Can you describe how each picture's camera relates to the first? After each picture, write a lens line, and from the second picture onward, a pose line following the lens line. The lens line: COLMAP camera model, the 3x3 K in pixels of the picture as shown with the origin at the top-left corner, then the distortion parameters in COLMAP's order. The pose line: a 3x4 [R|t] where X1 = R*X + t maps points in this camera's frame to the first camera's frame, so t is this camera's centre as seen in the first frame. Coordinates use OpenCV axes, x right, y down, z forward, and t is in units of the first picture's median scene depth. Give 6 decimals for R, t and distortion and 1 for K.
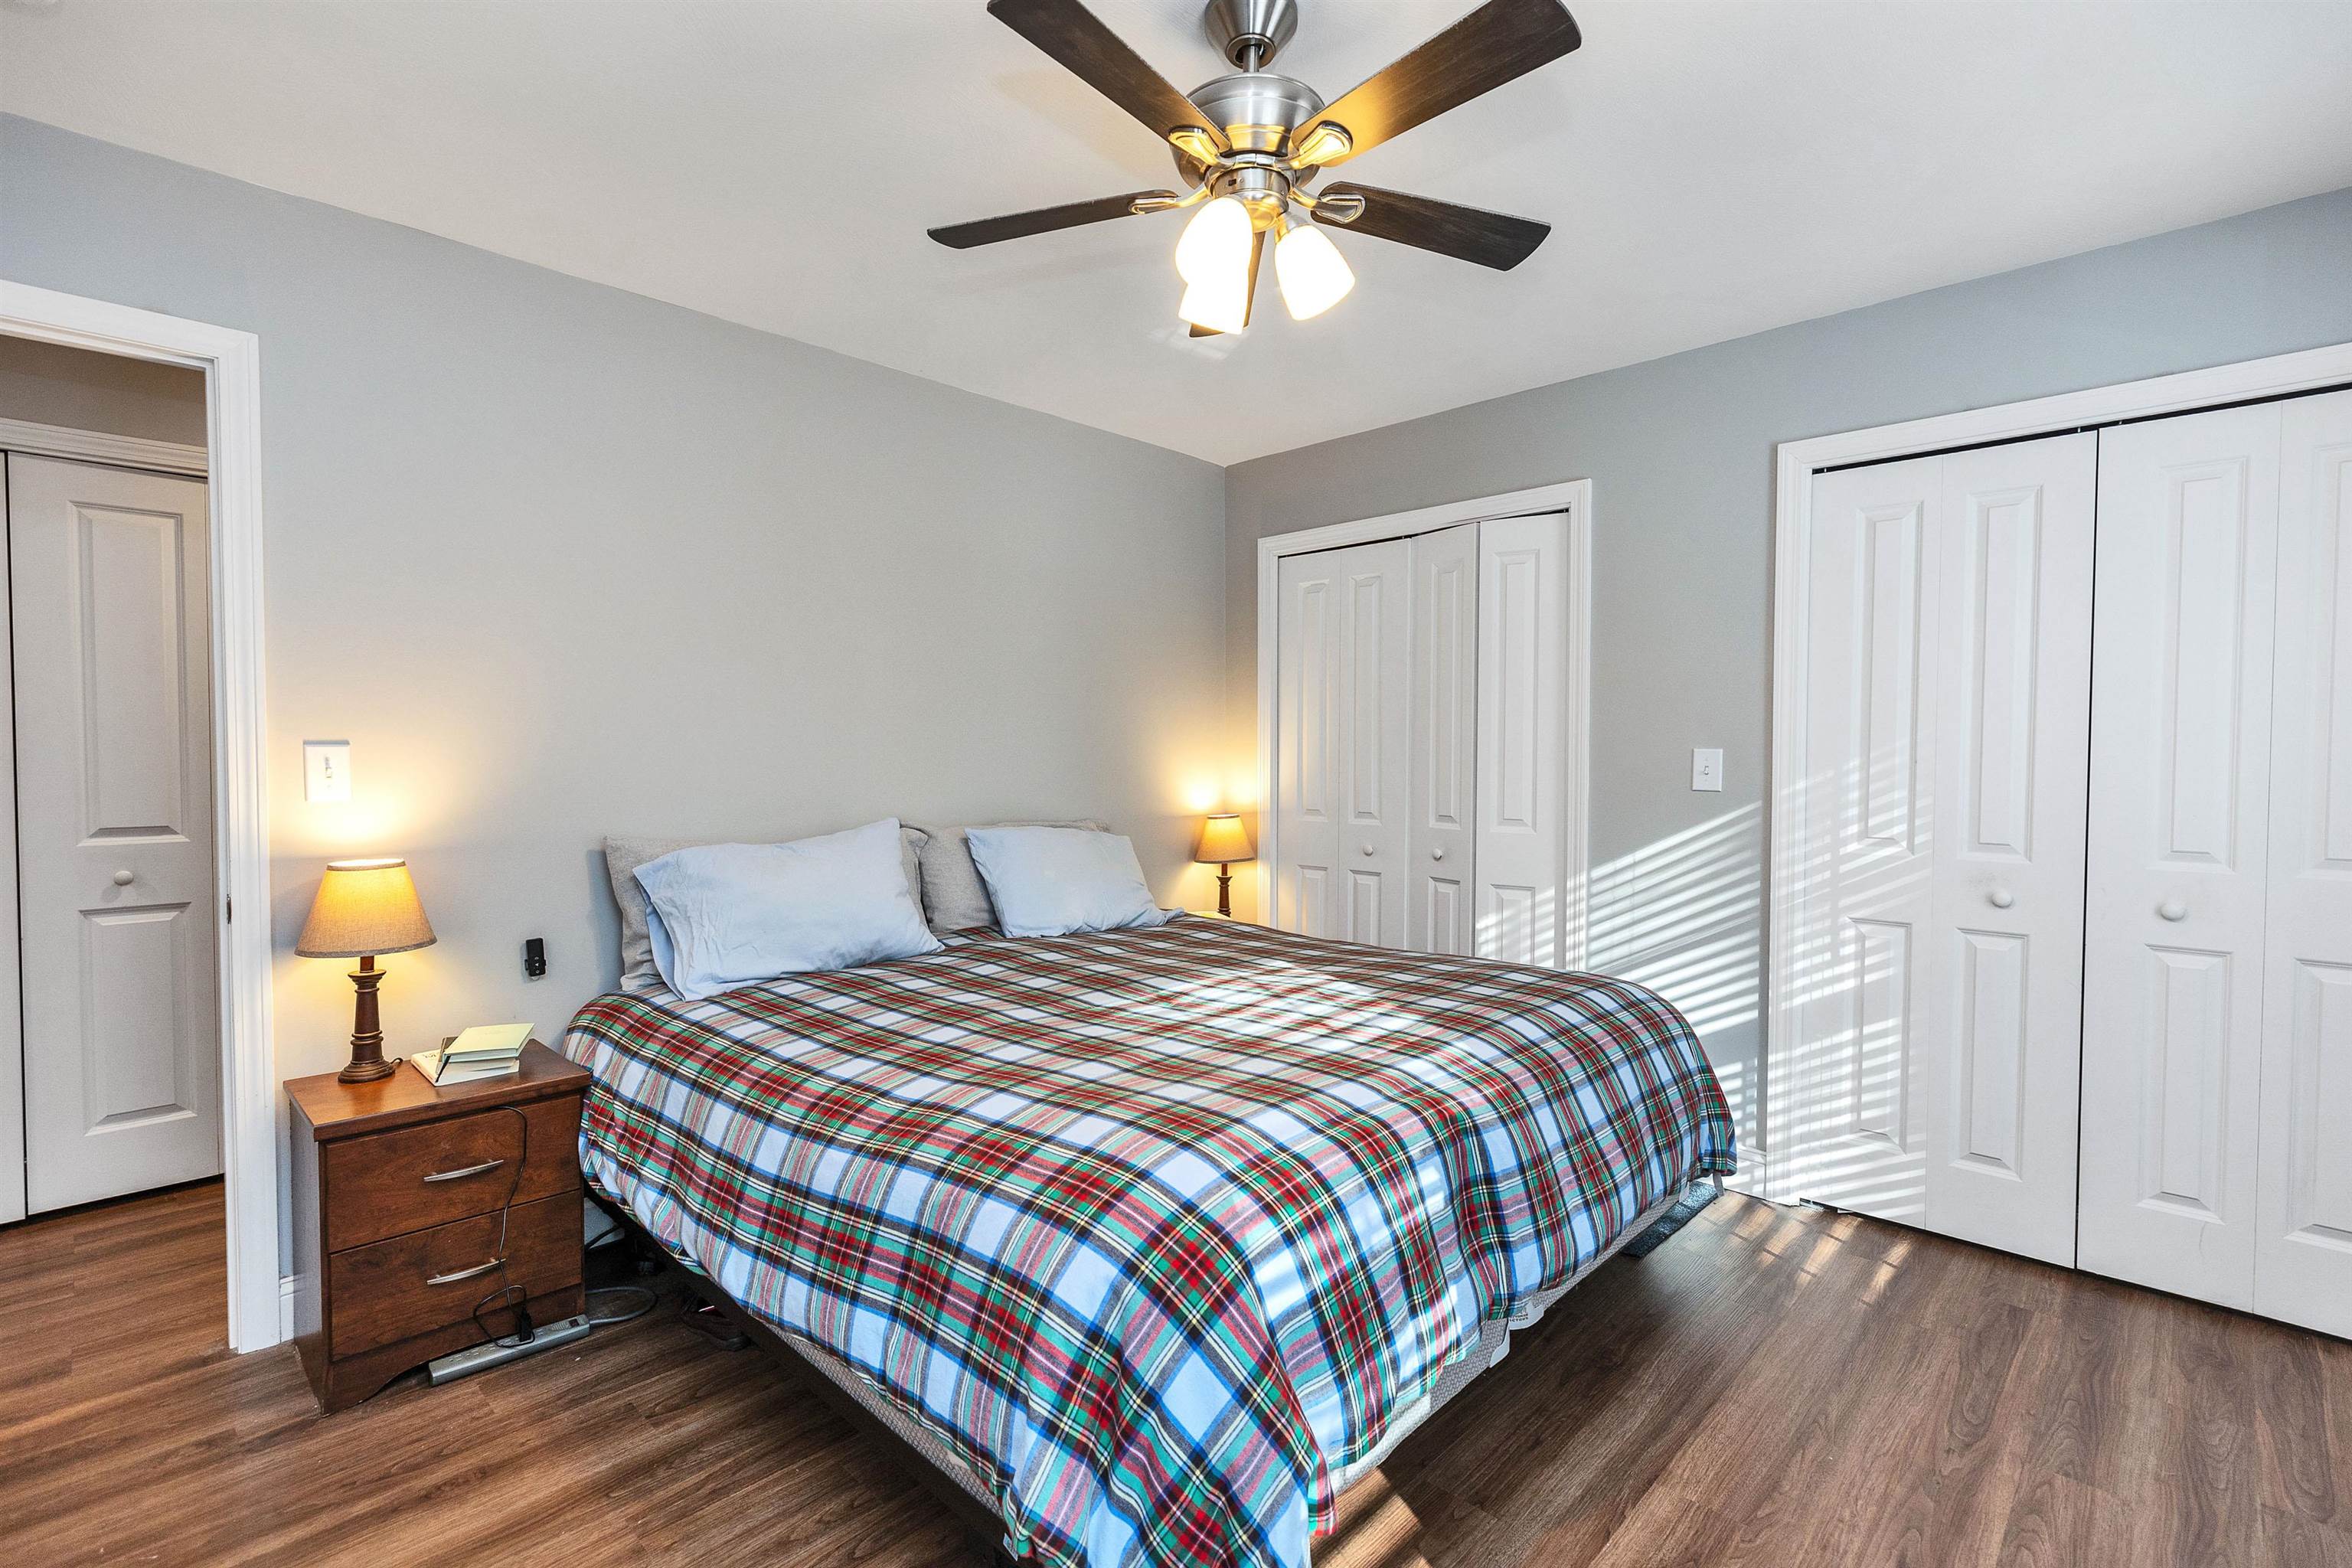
lens RADIAL K [[1064.2, 0, 1178.0], [0, 1064.2, 772.0], [0, 0, 1]] dist [0.010375, -0.001895]
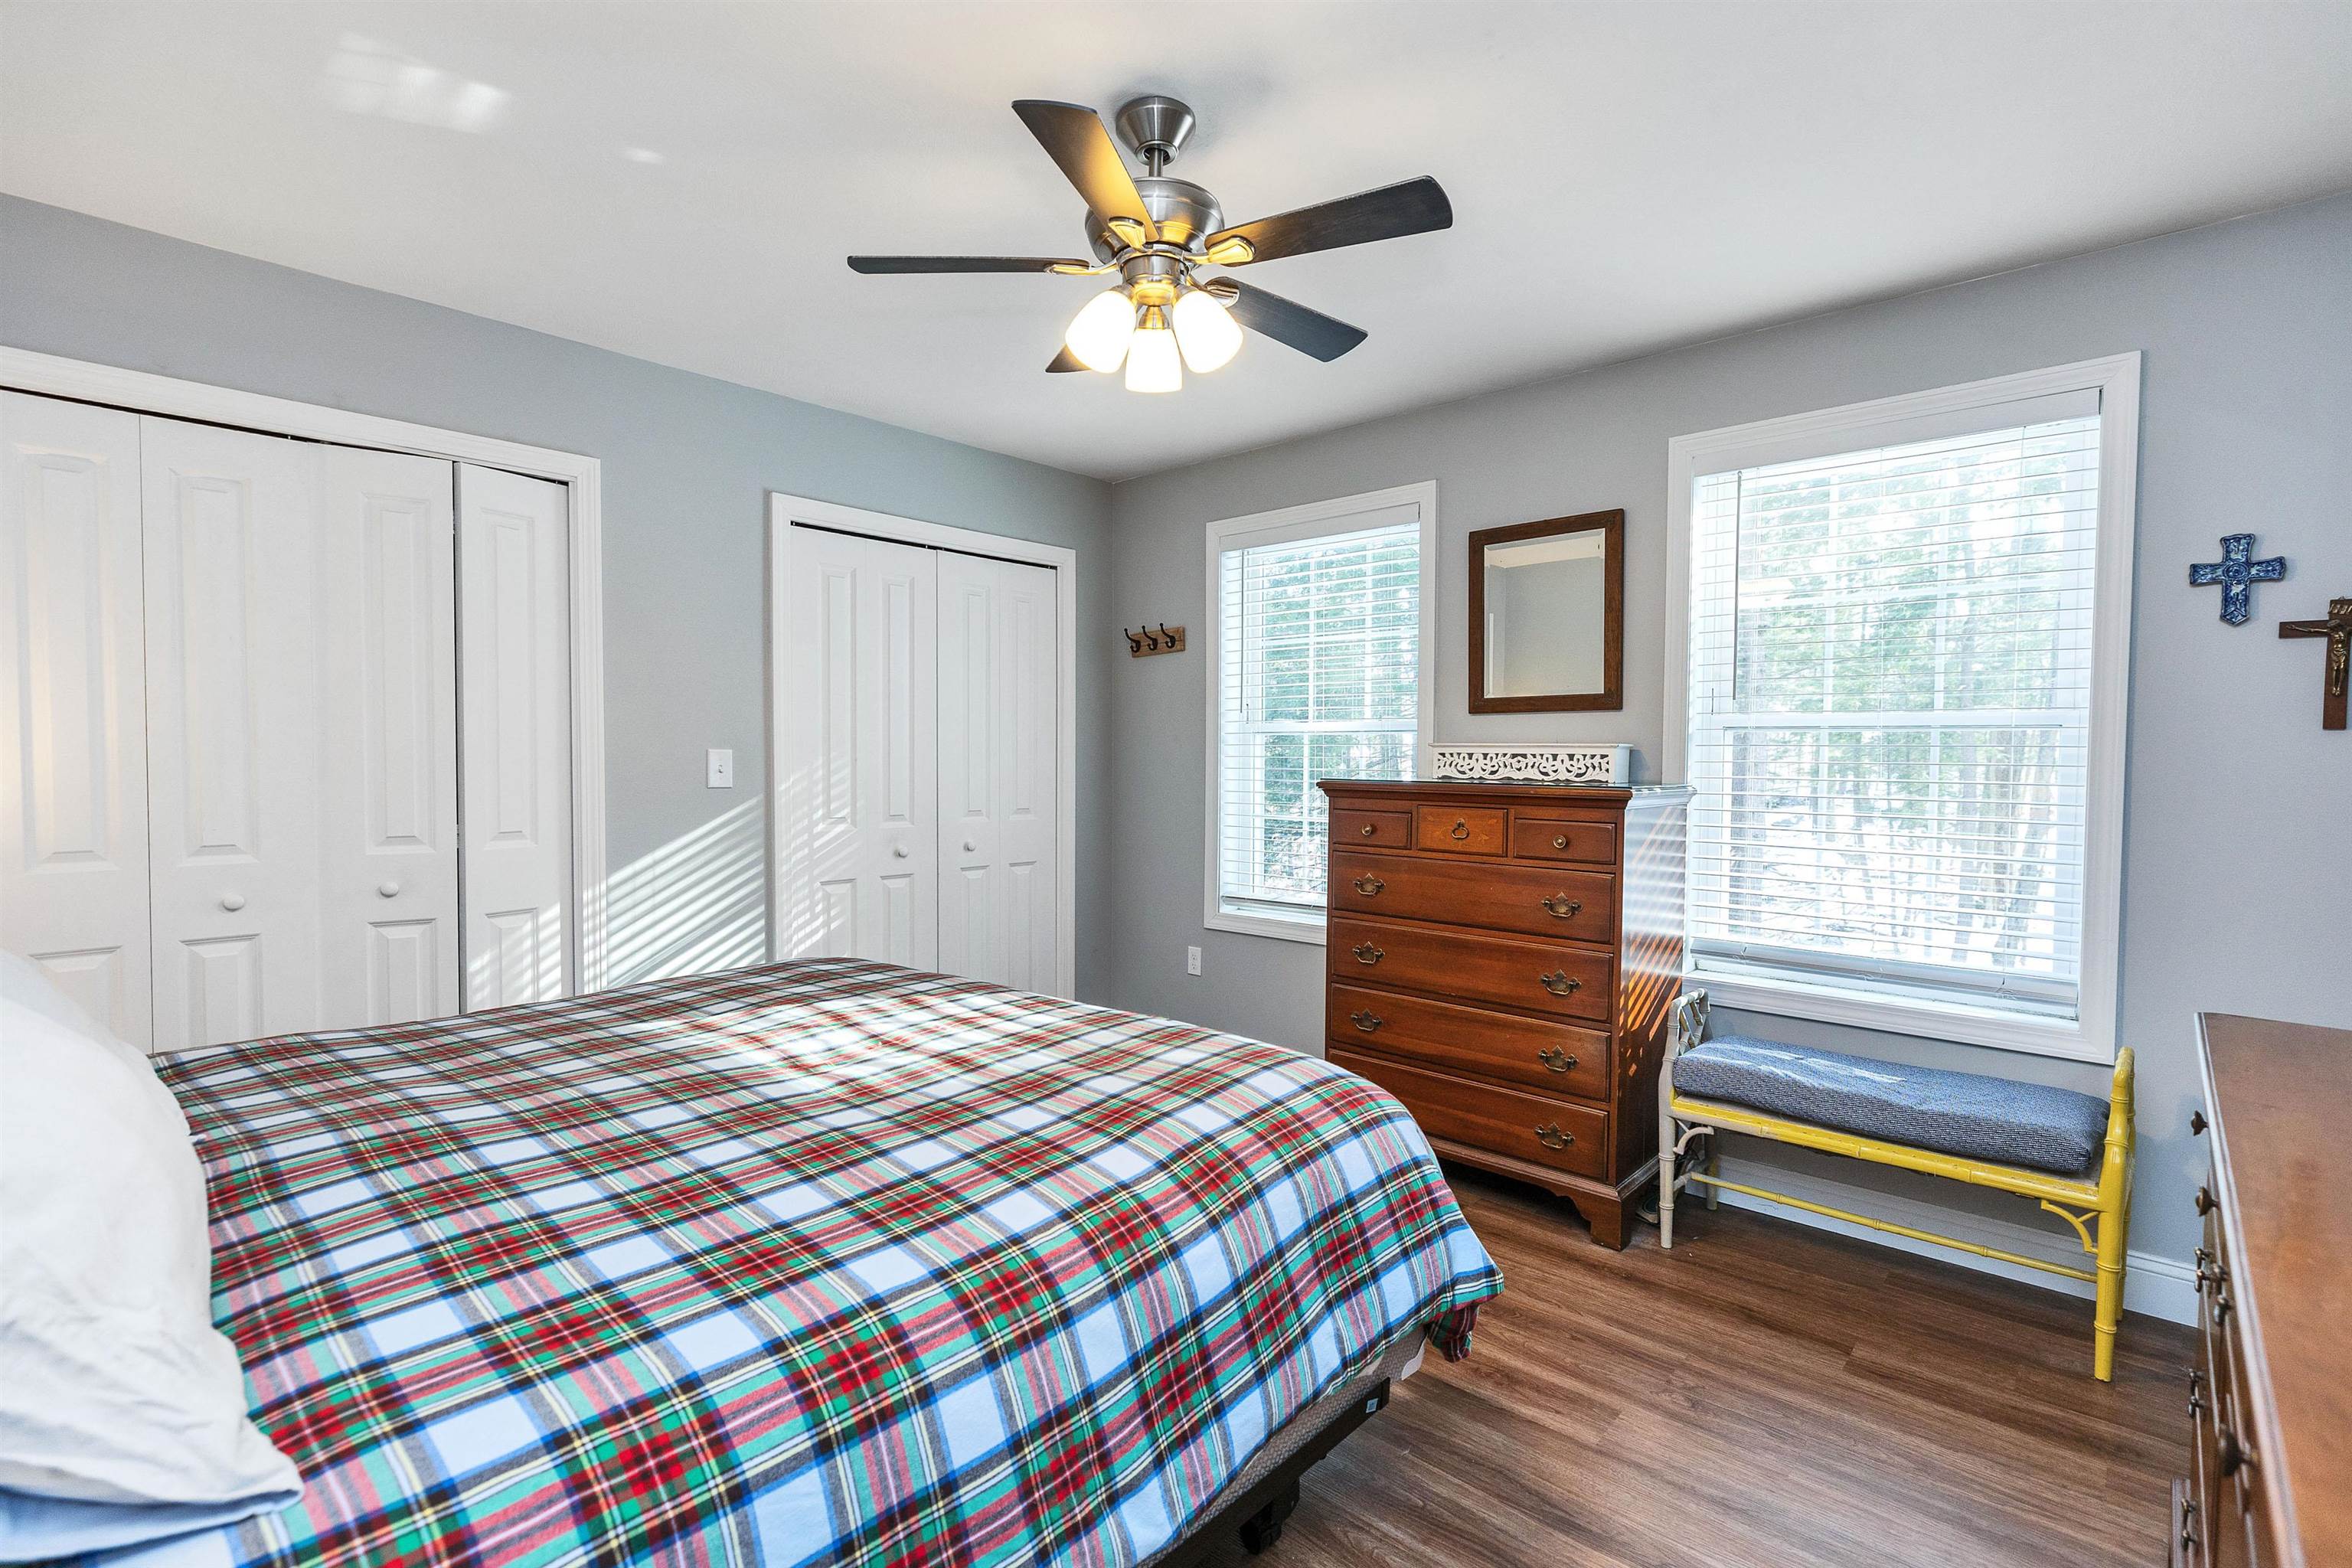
lens RADIAL K [[1064.2, 0, 1176.9], [0, 1064.2, 788.5], [0, 0, 1]] dist [0.010375, -0.001895]
pose [[-0.014556, -0.035201, 0.999274, -0.643667], [0.015016, 0.999260, 0.035419, -0.014451], [-0.999781, 0.015521, -0.014017, 0.583676]]
